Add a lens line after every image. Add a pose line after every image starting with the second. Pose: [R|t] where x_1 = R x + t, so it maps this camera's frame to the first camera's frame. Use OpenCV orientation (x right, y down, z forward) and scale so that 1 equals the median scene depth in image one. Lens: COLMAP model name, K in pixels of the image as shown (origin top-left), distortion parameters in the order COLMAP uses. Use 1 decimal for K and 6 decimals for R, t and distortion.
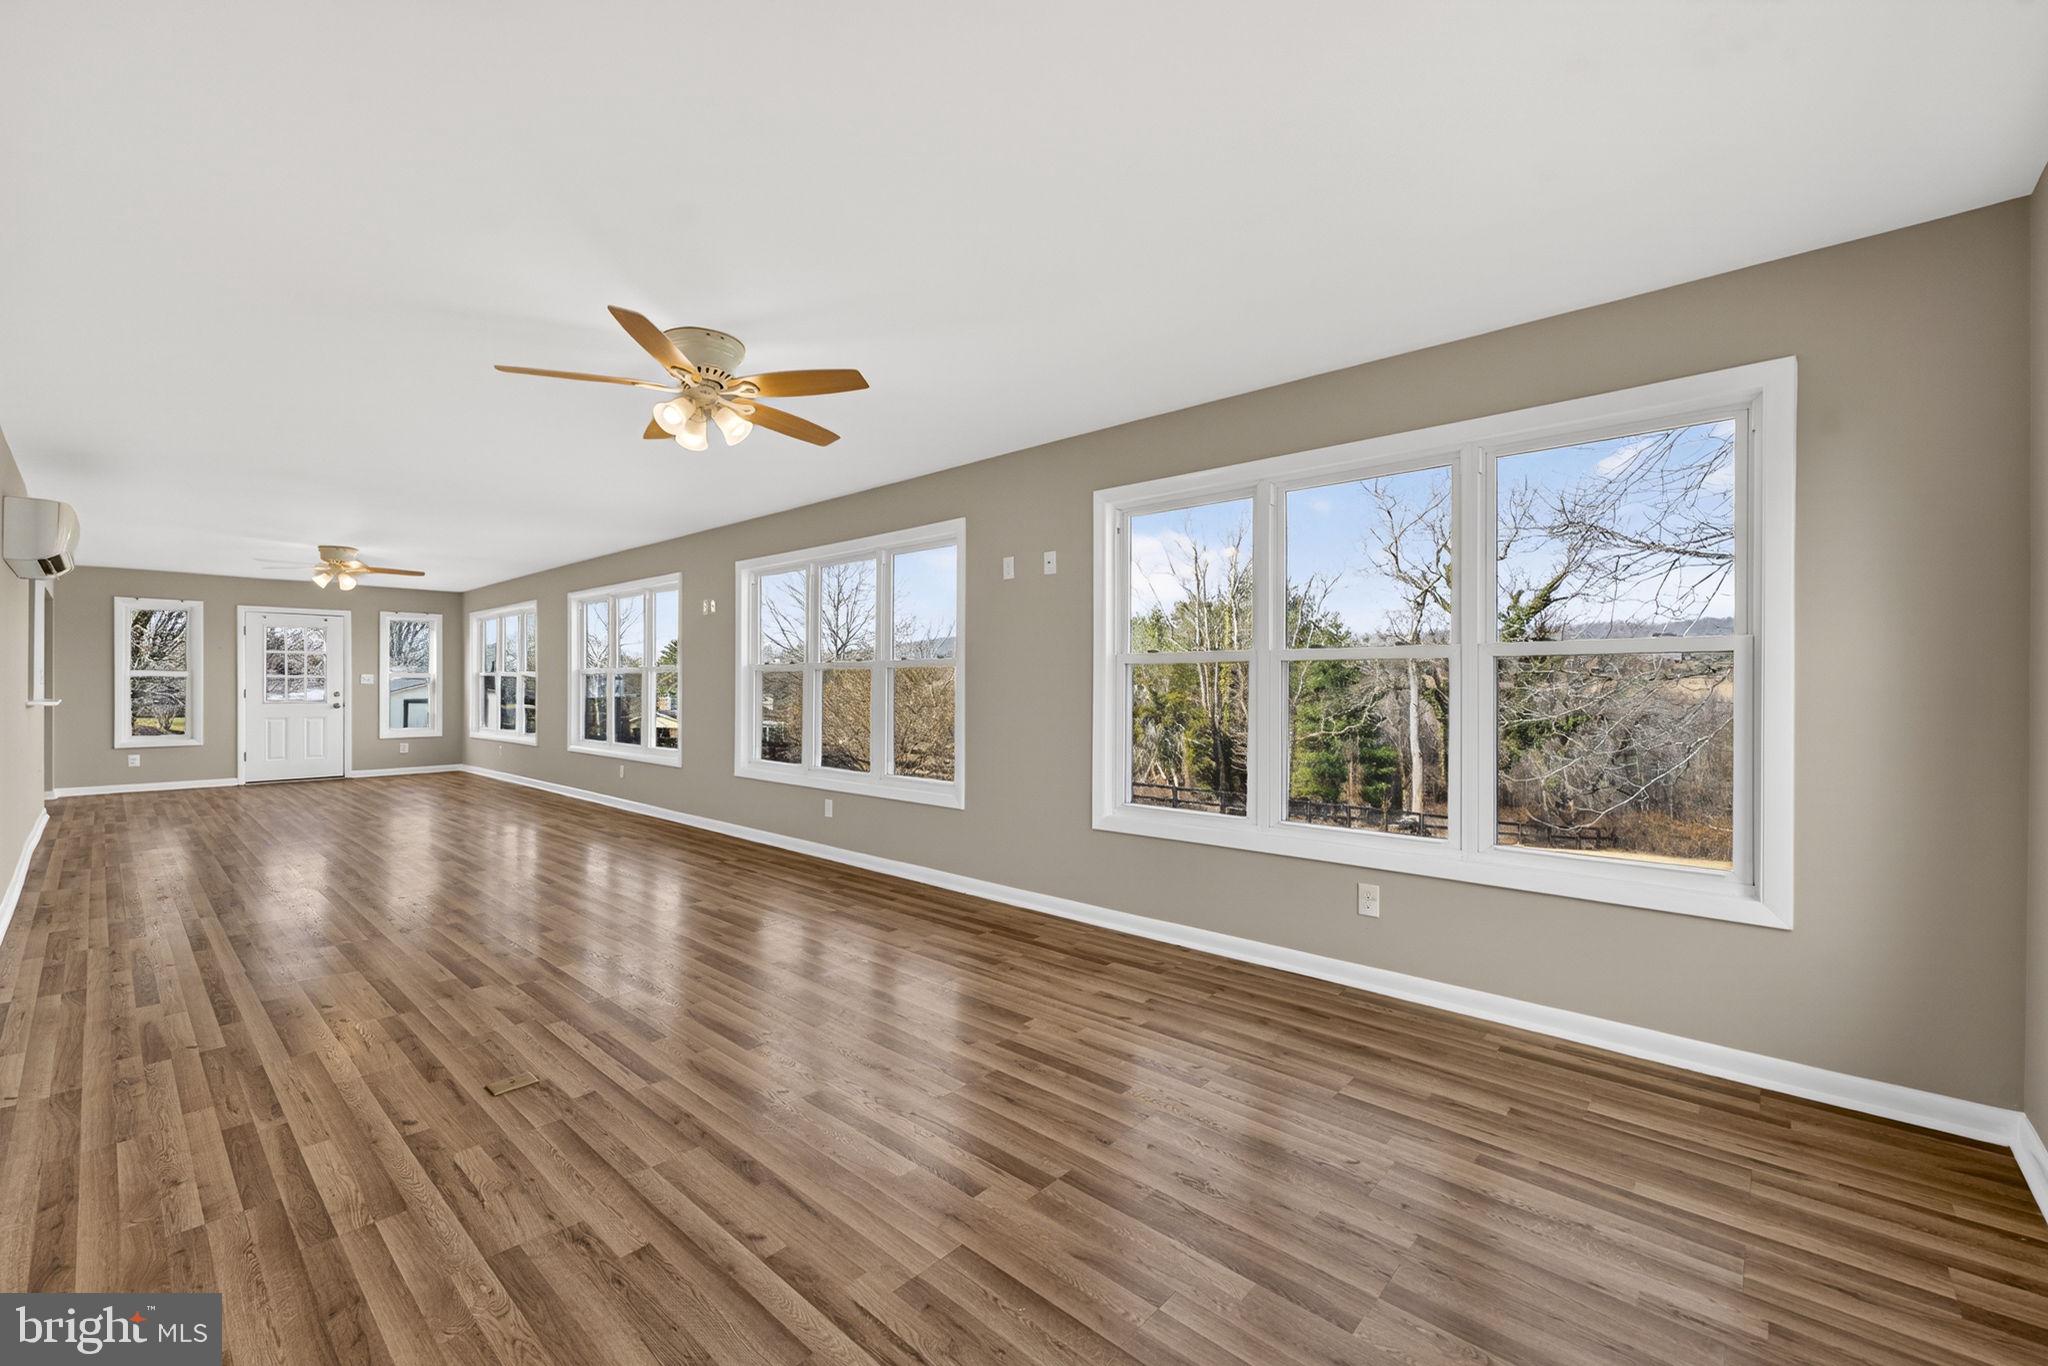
lens RADIAL K [[826.6, 0, 986.7], [0, 826.6, 685.1], [0, 0, 1]] dist [-0.052236, 0.000053]
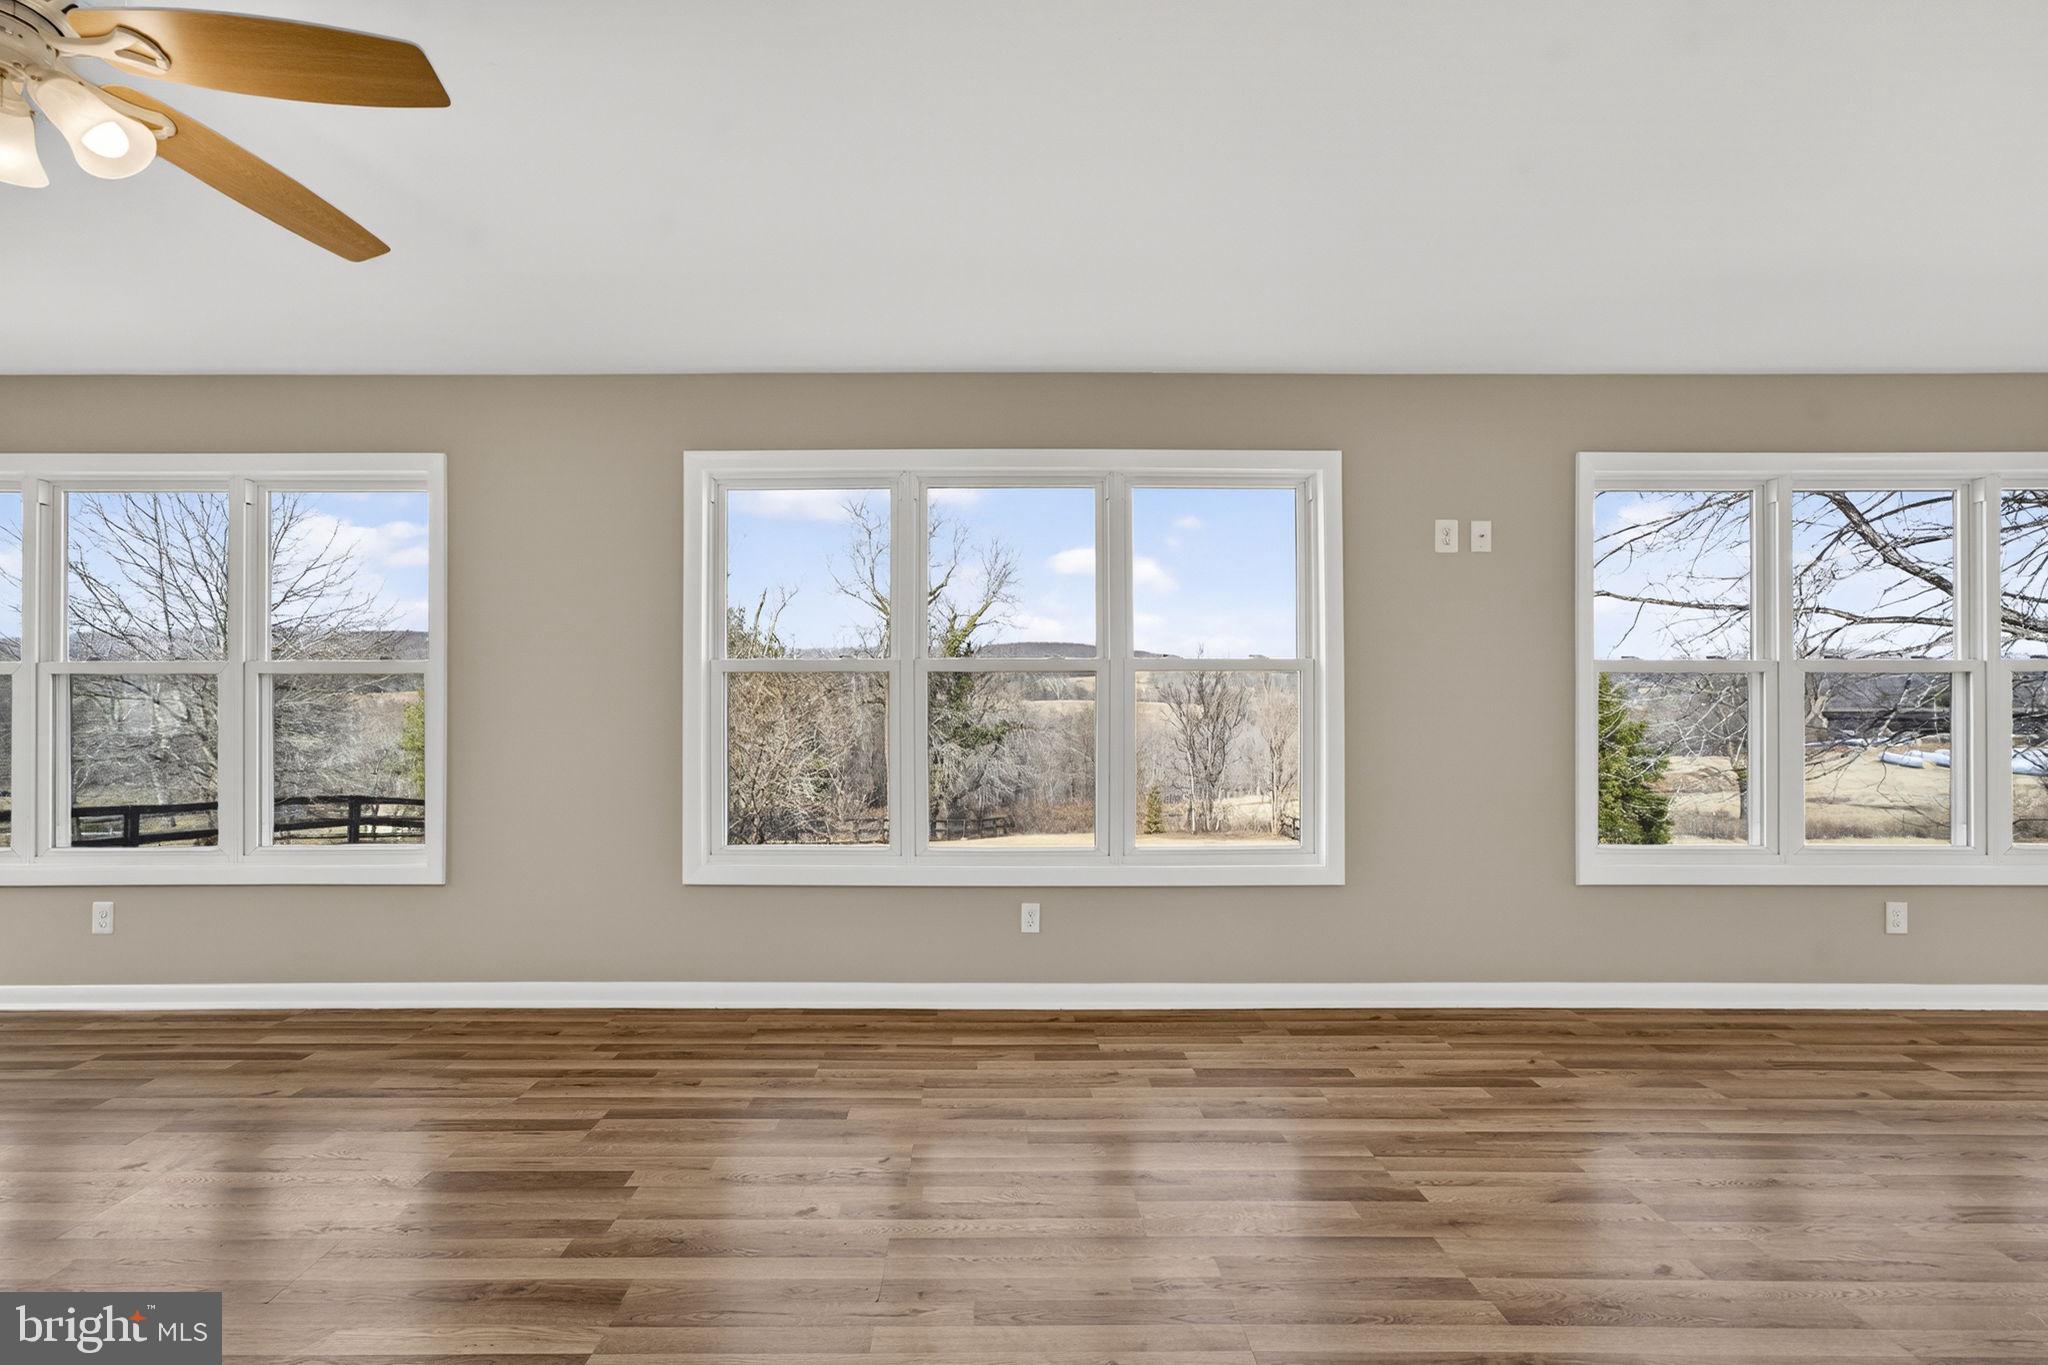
lens RADIAL K [[849.4, 0, 1016.3], [0, 849.4, 681.6], [0, 0, 1]] dist [-0.000972, 0.000317]
pose [[0.712217, 0.017279, 0.701747, -0.211589], [-0.002924, 0.999761, -0.021649, 0.000793], [-0.701953, 0.013367, 0.712098, 0.207111]]
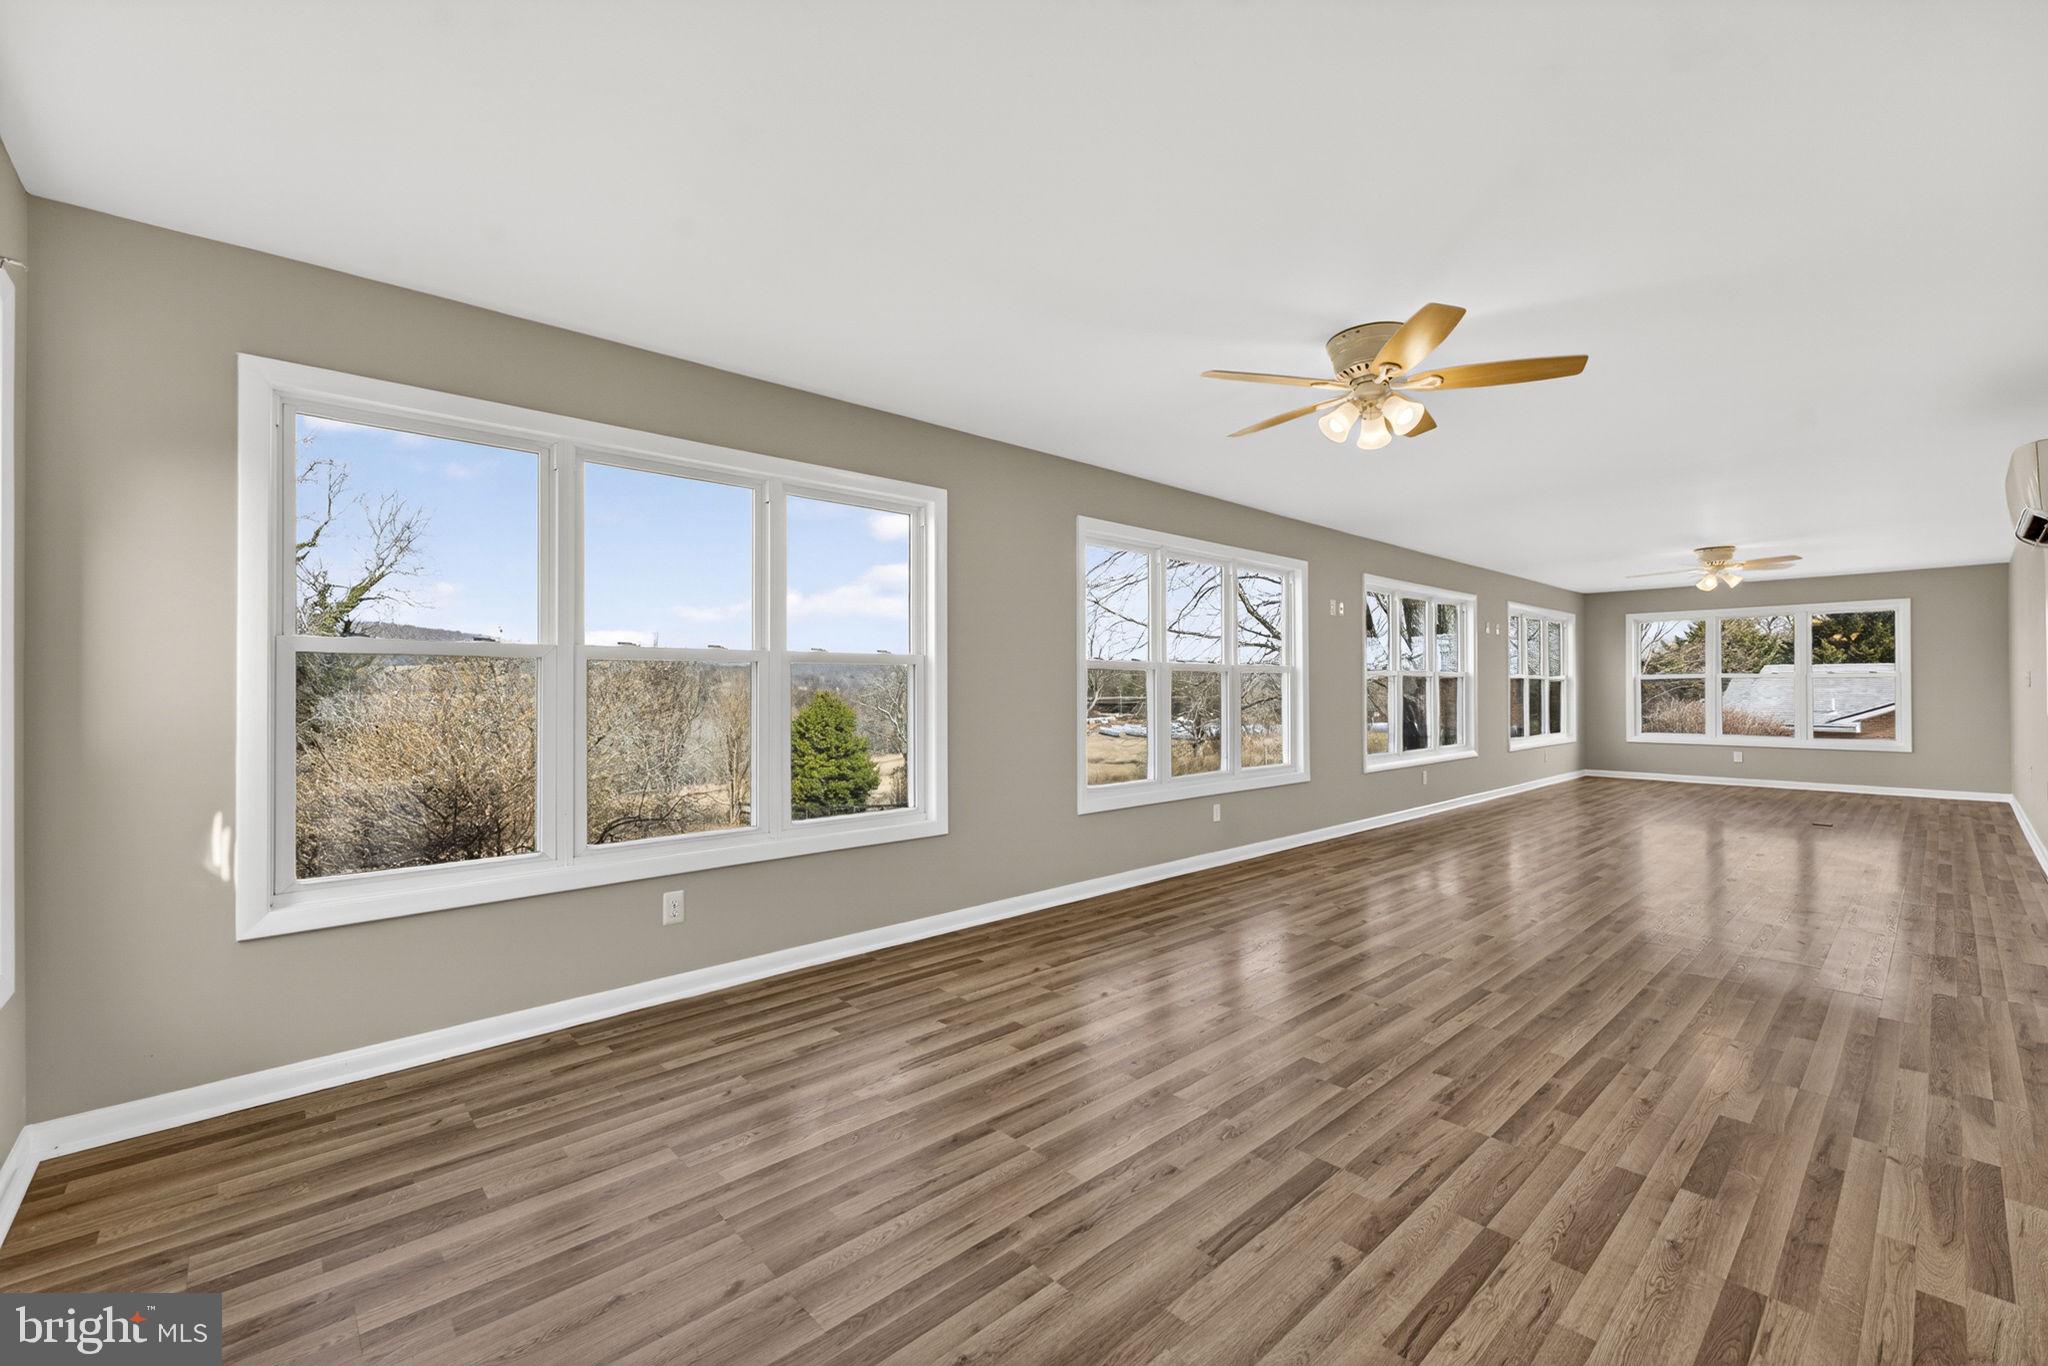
lens RADIAL K [[864.1, 0, 1006.3], [0, 864.1, 695.3], [0, 0, 1]] dist [-0.012682, -0.000131]
pose [[0.060673, -0.003720, 0.998151, -0.440460], [0.003750, 0.999987, 0.003498, 0.002570], [-0.998151, 0.003531, 0.060687, 0.430909]]
